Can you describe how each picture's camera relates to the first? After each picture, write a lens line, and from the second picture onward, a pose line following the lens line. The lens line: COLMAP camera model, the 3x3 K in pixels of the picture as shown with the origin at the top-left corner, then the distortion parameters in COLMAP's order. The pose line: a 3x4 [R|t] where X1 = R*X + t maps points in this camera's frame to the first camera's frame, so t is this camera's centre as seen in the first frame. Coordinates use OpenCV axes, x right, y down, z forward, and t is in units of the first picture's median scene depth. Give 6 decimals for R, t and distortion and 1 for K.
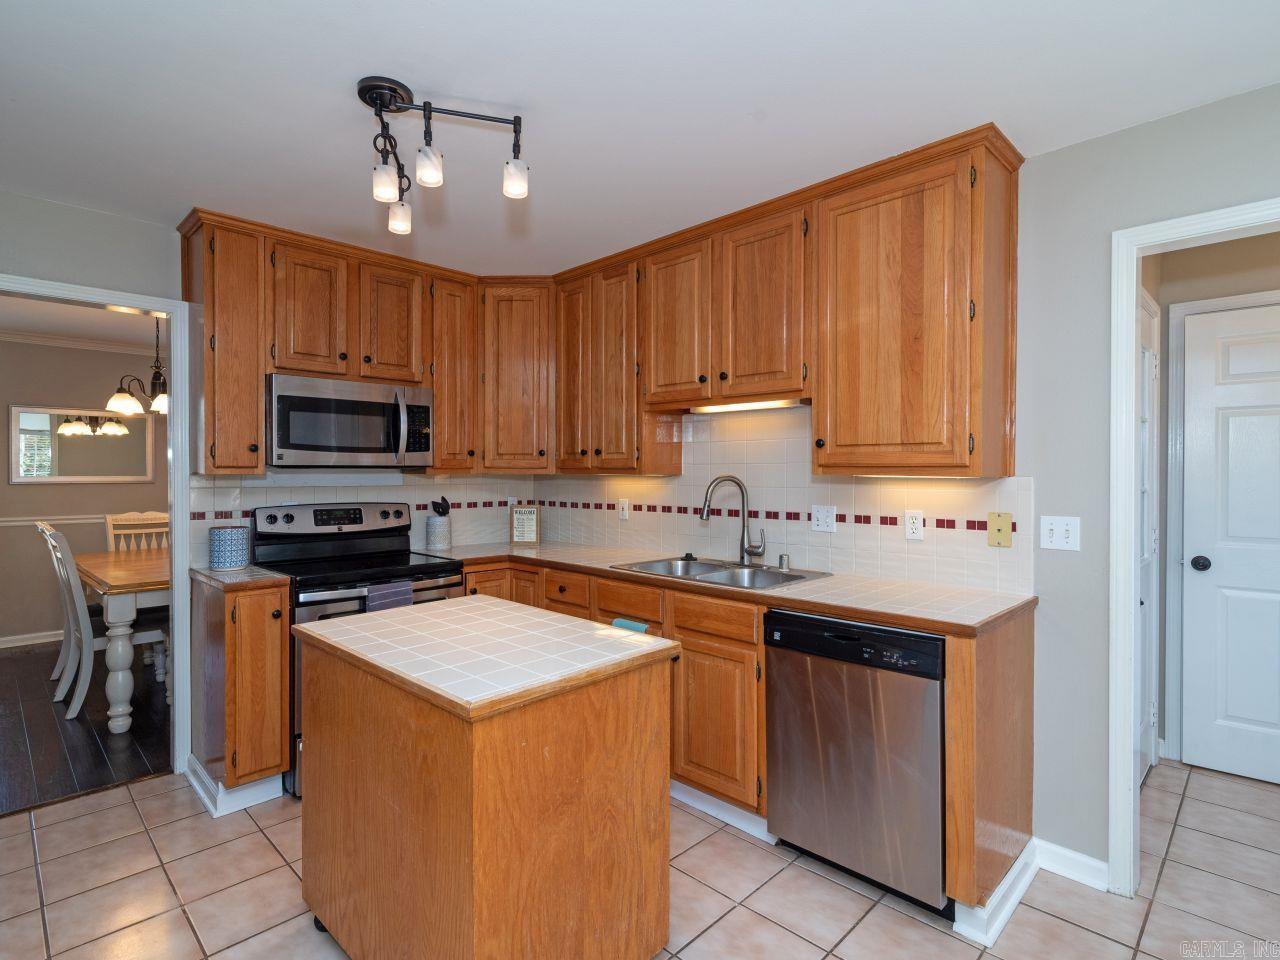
lens RADIAL K [[661.3, 0, 626.3], [0, 661.3, 476.2], [0, 0, 1]] dist [-0.001004, -0.000173]
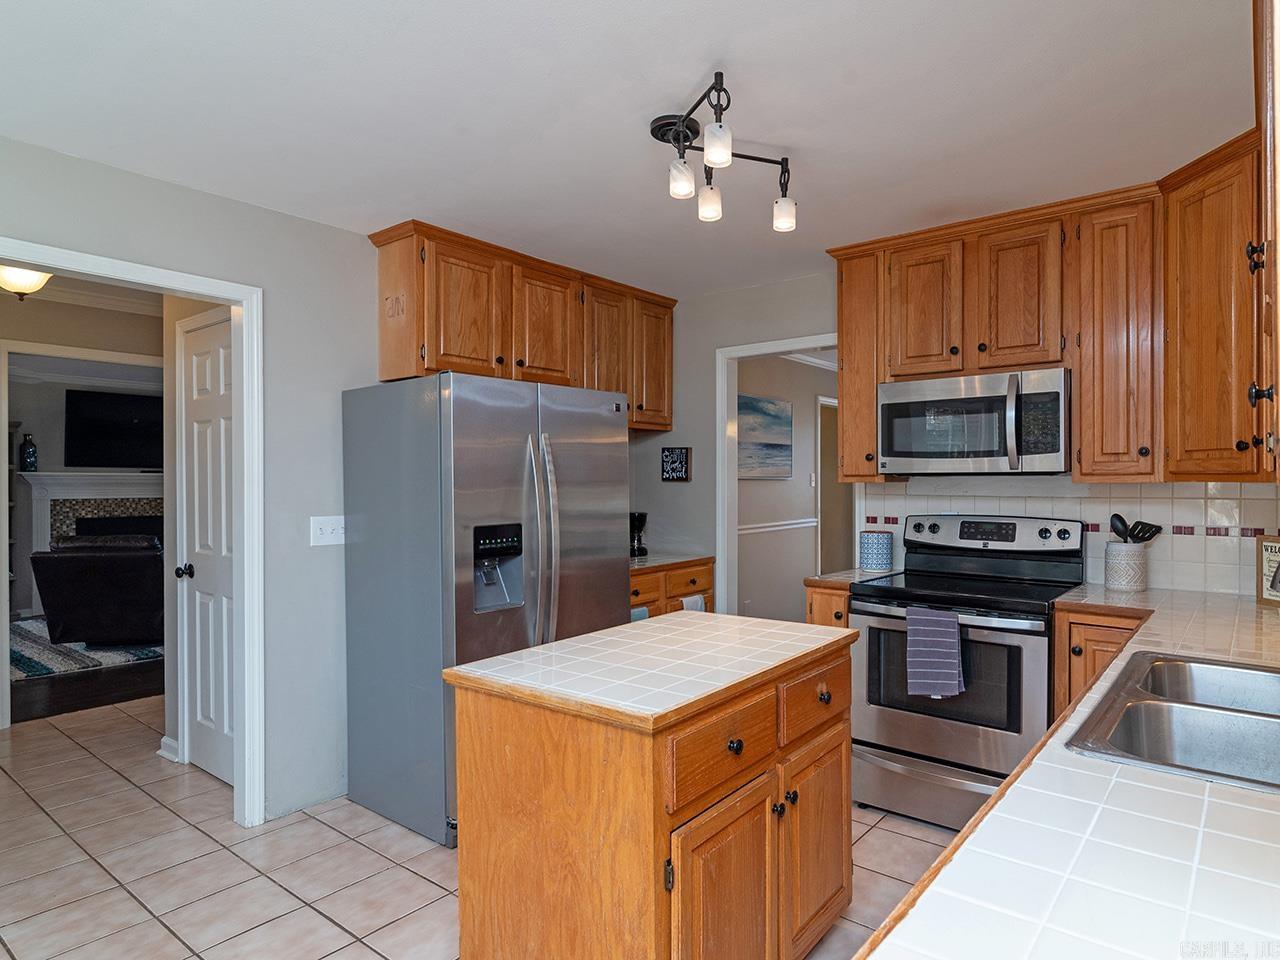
lens RADIAL K [[672.2, 0, 636.4], [0, 672.2, 483.1], [0, 0, 1]] dist [-0.001404, -0.000711]
pose [[0.161575, 0.003532, -0.986854, 0.386300], [-0.005477, 0.999981, 0.002683, -0.002220], [0.986845, 0.004971, 0.161591, 0.417768]]
